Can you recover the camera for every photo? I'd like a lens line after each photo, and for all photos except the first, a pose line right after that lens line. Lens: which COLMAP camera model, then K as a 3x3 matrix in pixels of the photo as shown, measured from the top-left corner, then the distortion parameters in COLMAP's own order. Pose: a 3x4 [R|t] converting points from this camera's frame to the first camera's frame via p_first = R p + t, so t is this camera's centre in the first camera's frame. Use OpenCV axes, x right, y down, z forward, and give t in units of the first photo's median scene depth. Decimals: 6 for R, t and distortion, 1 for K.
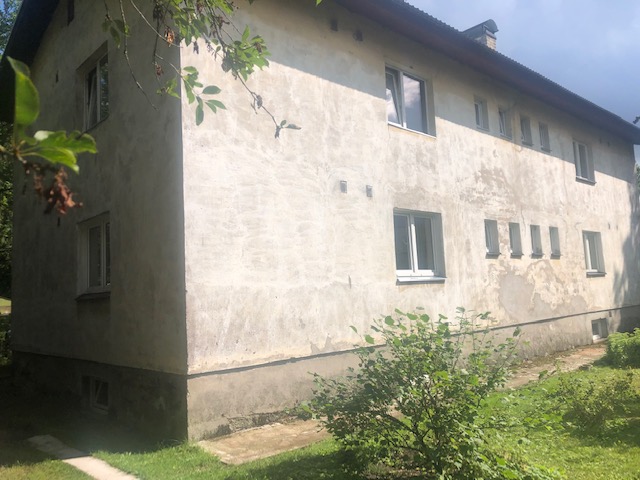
lens RADIAL K [[523.7, 0, 319.6], [0, 523.7, 236.7], [0, 0, 1]] dist [0.065520, -0.066802]
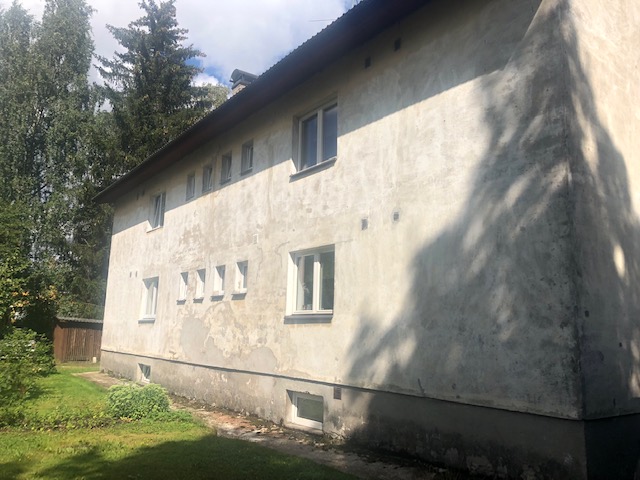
lens RADIAL K [[523.7, 0, 319.6], [0, 523.7, 236.7], [0, 0, 1]] dist [0.065520, -0.066802]
pose [[-0.109624, -0.137898, -0.984361, 1.398393], [0.080433, 0.985851, -0.147064, 0.084619], [0.990713, -0.095297, -0.096981, 1.337321]]
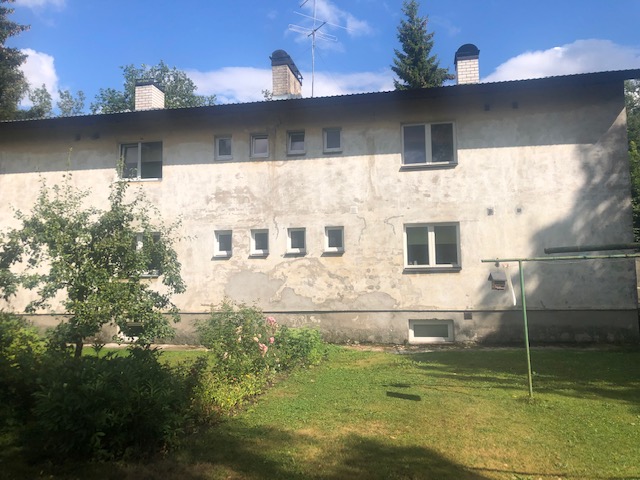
lens RADIAL K [[523.7, 0, 319.6], [0, 523.7, 236.7], [0, 0, 1]] dist [0.065520, -0.066802]
pose [[0.597236, -0.051101, -0.800436, 1.394249], [0.068501, 0.997572, -0.012576, 0.015508], [0.799135, -0.047320, 0.599286, 0.386061]]
